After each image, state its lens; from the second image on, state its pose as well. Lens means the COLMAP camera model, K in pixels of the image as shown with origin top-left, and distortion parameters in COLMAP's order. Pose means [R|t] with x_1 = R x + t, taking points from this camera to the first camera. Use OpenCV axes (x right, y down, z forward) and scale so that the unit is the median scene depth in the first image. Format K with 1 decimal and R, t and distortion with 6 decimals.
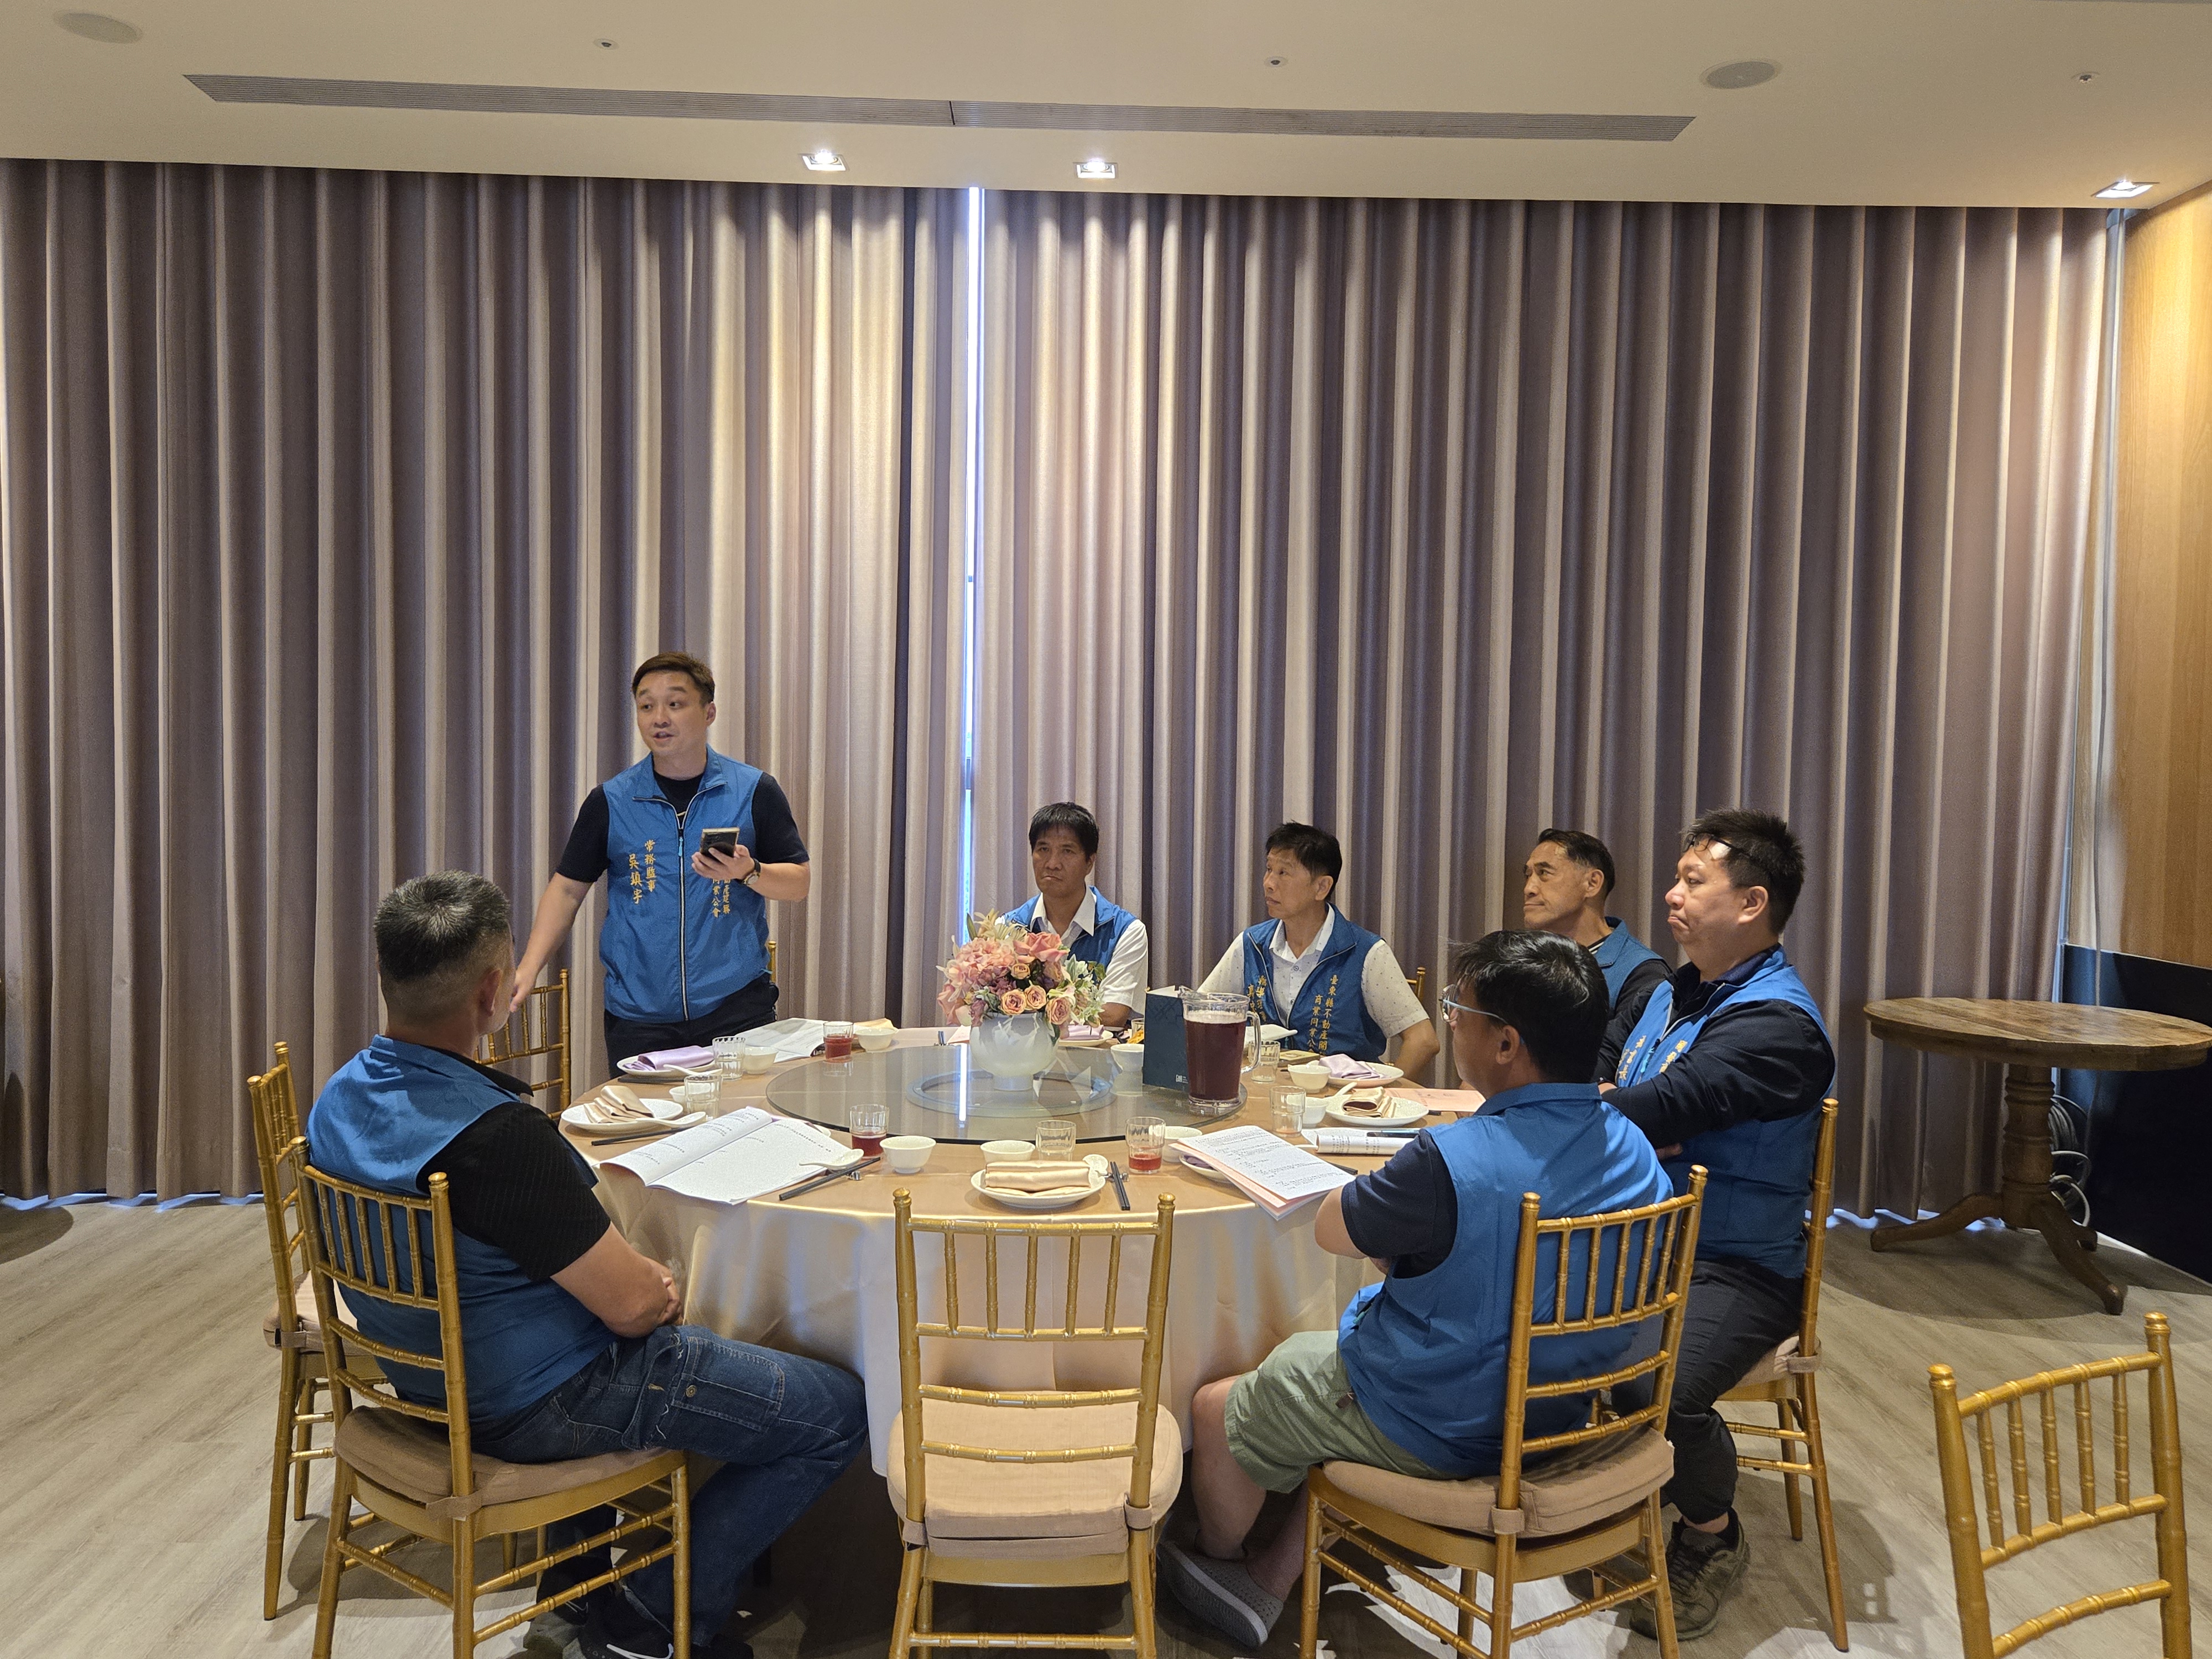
lens RADIAL K [[1717.4, 0, 1107.4], [0, 1717.4, 820.1], [0, 0, 1]] dist [0.081067, -0.077246]
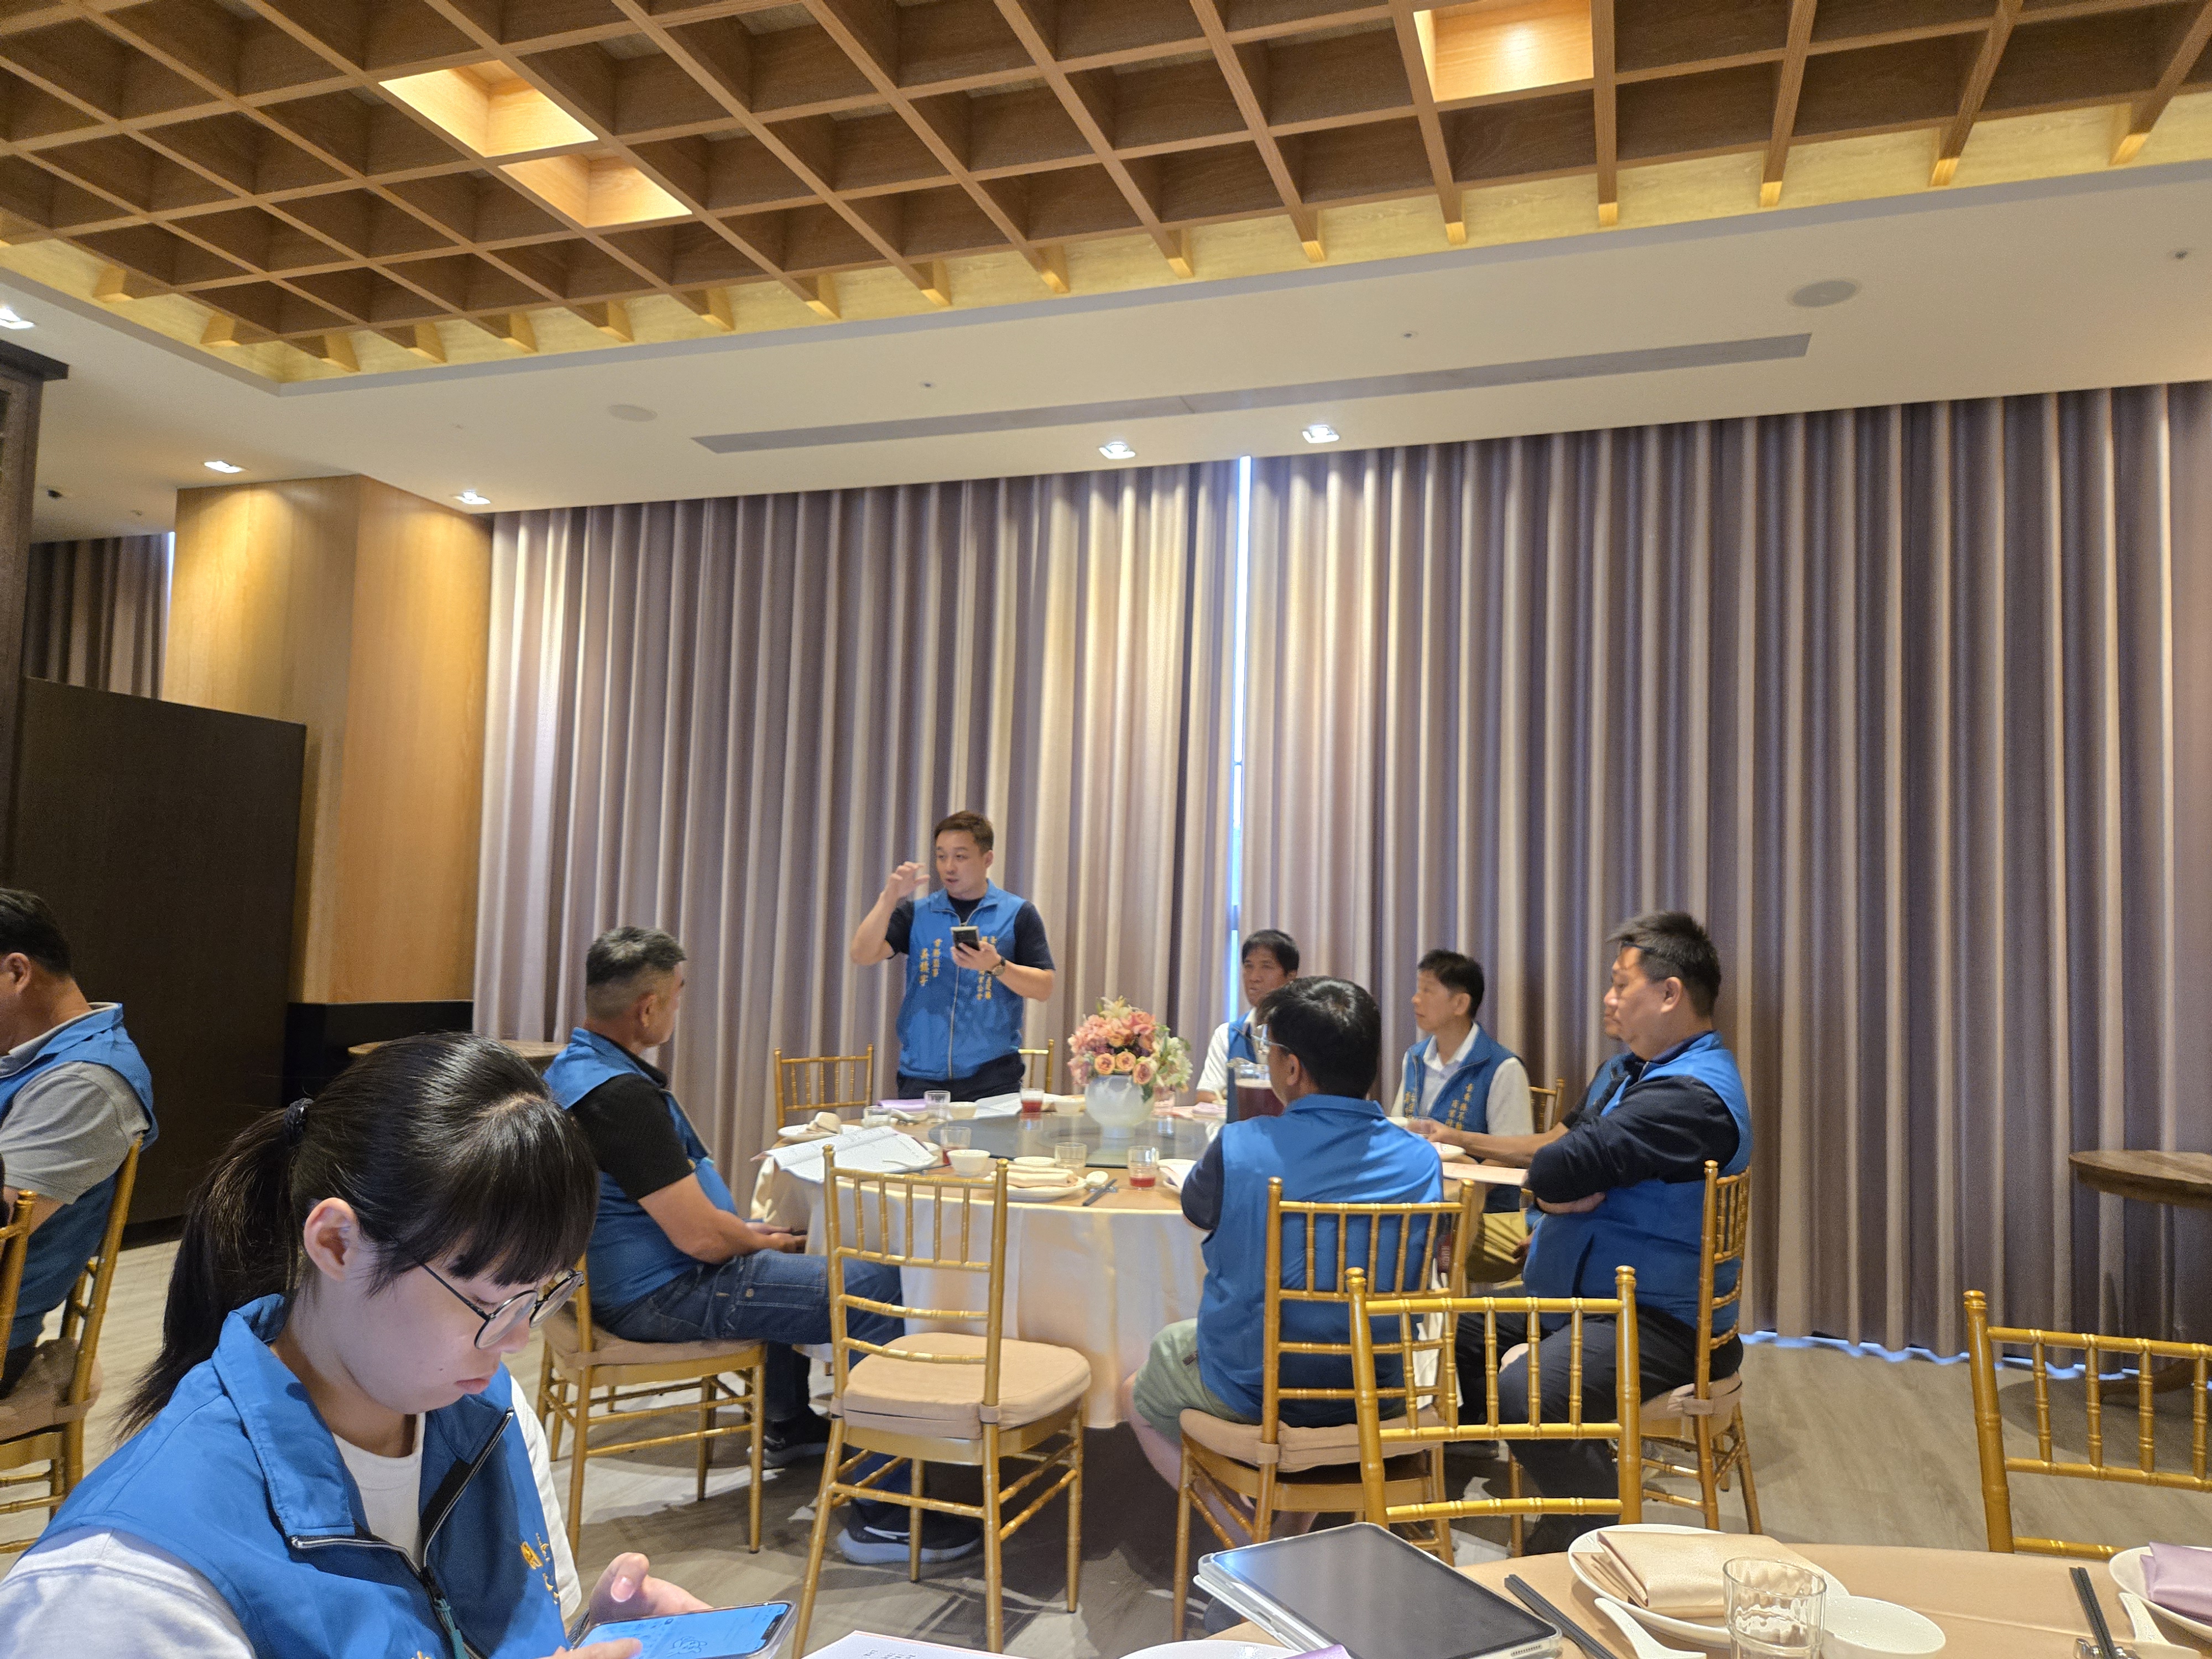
lens RADIAL K [[1496.5, 0, 1114.0], [0, 1496.5, 835.9], [0, 0, 1]] dist [0.096827, -0.113194]
pose [[0.938725, -0.010643, -0.344502, 0.351308], [-0.029875, 0.993249, -0.112092, 0.064827], [0.343370, 0.115515, 0.932069, -0.058188]]
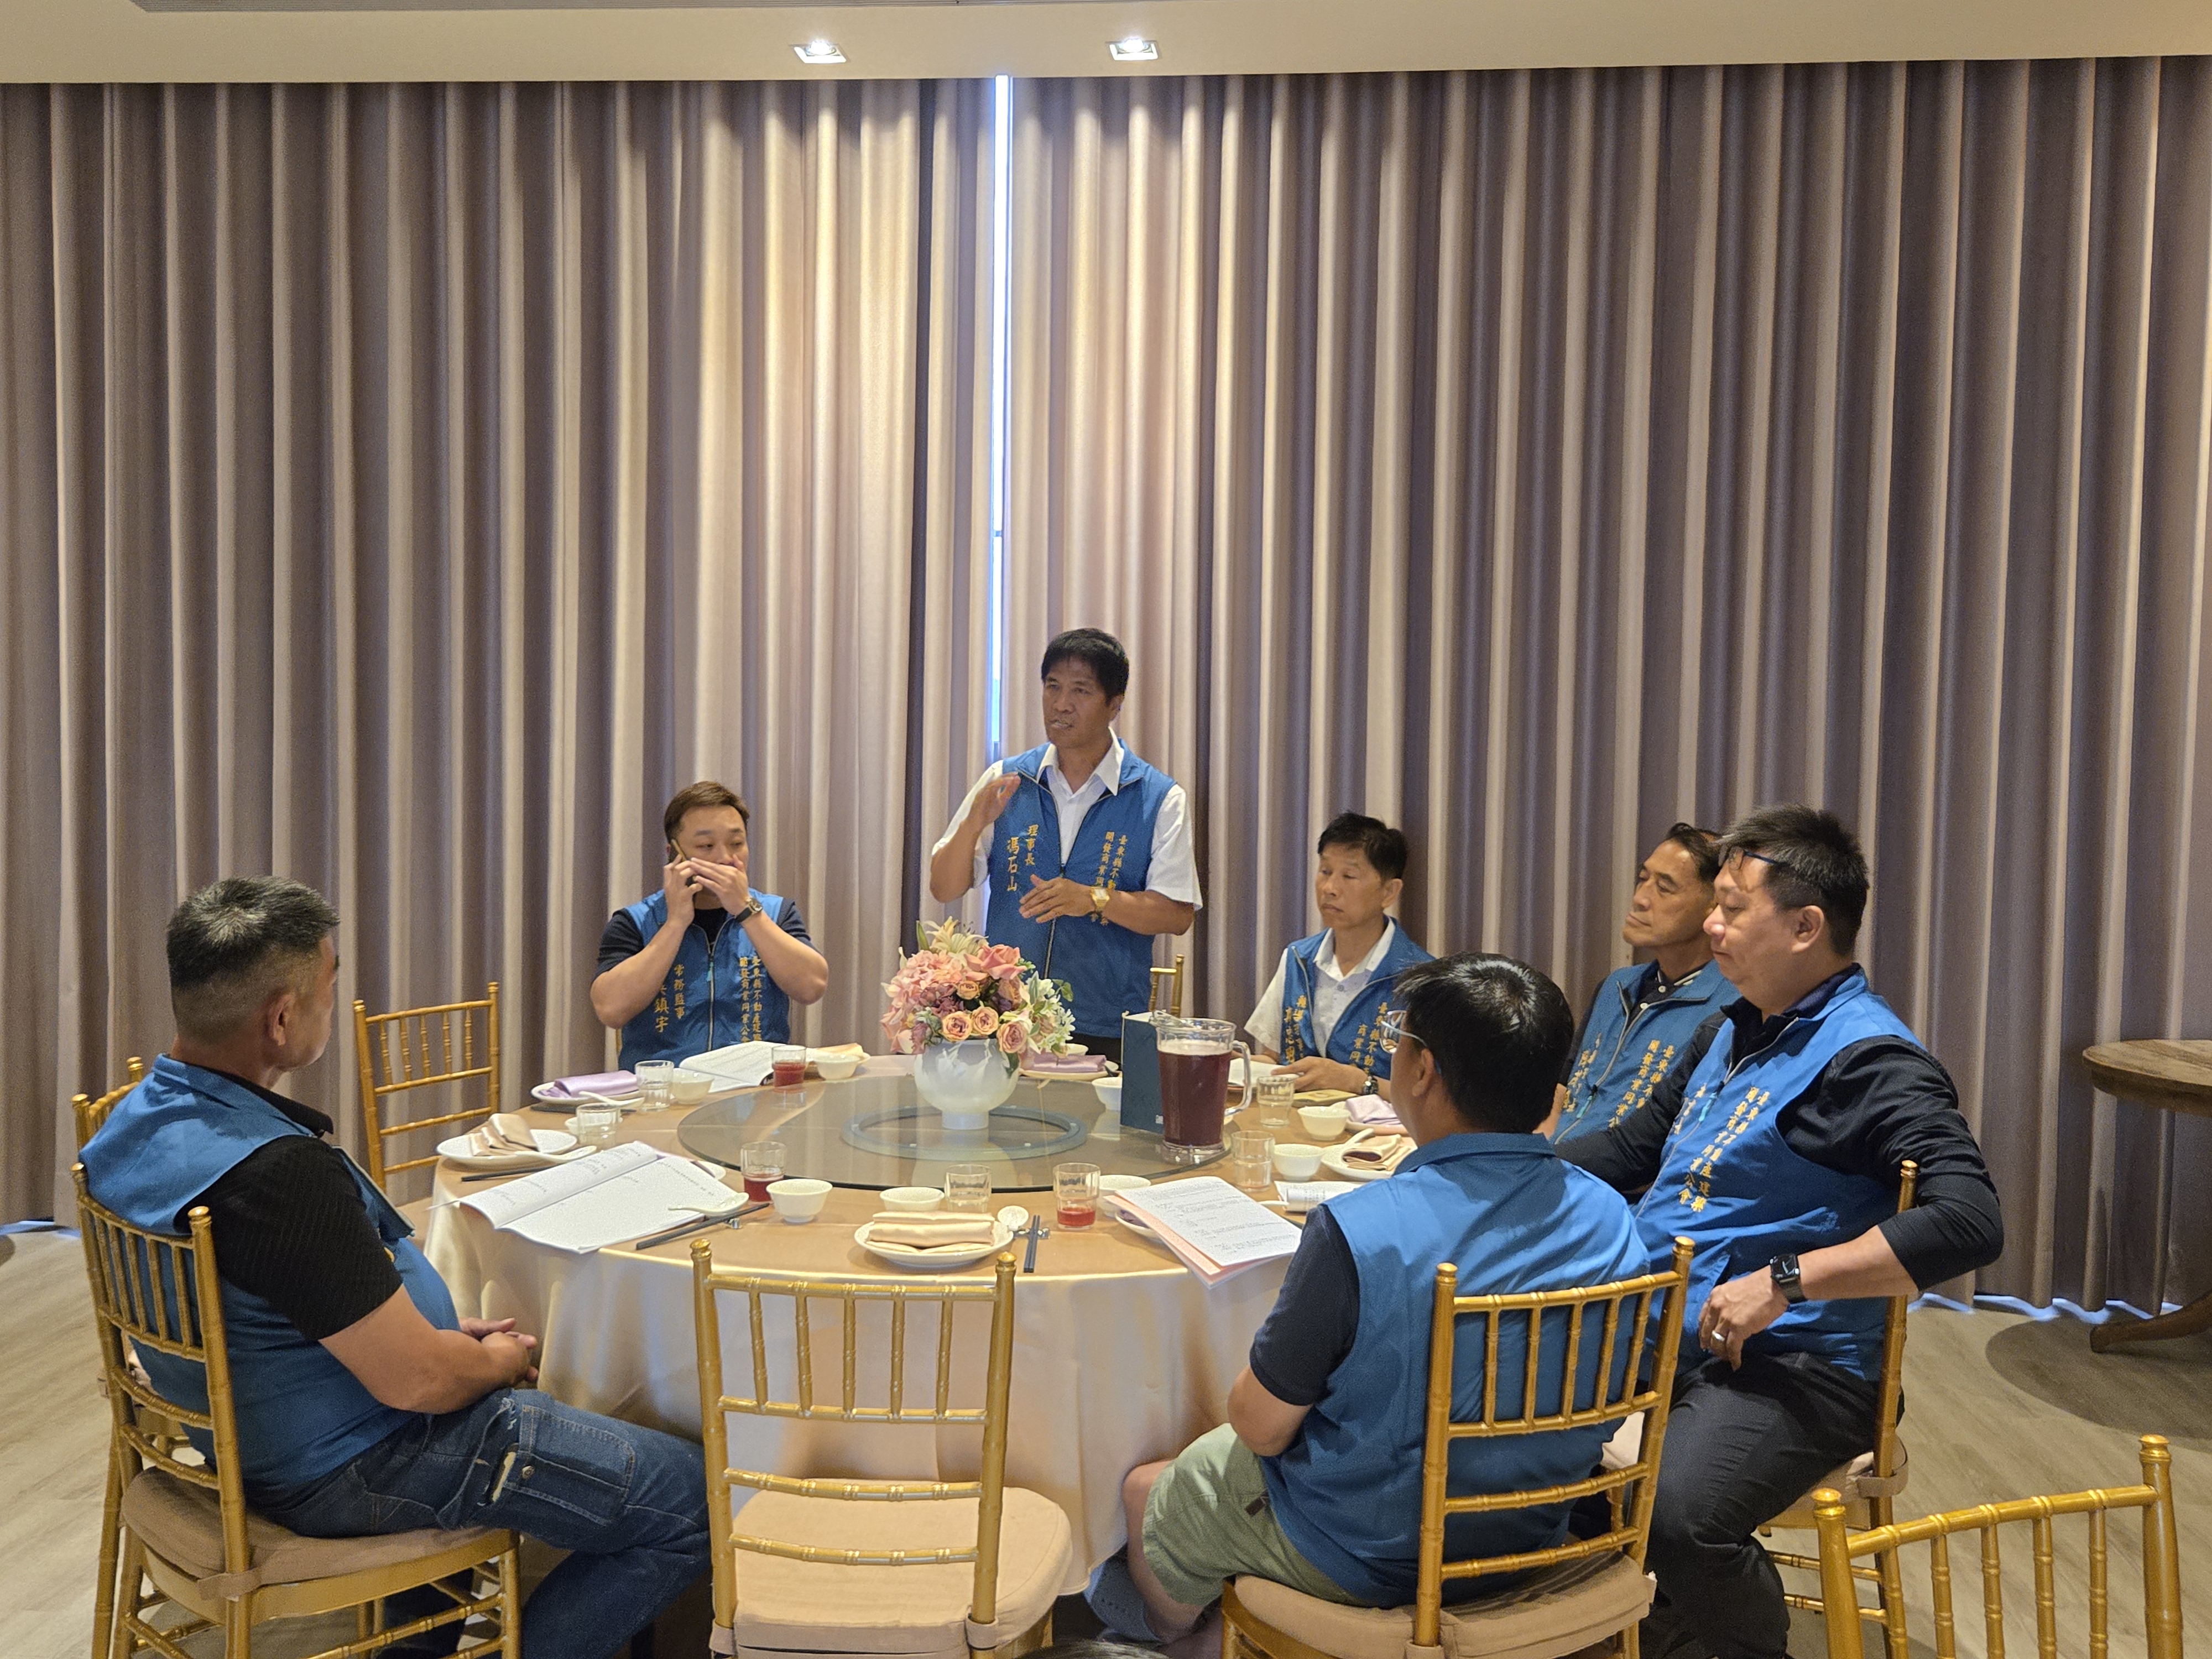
lens RADIAL K [[2002.2, 0, 1077.2], [0, 2002.2, 826.1], [0, 0, 1]] dist [0.080168, -0.086553]
pose [[0.993850, 0.004356, -0.110650, 0.119402], [-0.003928, 0.999984, 0.004080, 0.002185], [0.110666, -0.003620, 0.993851, 0.017915]]
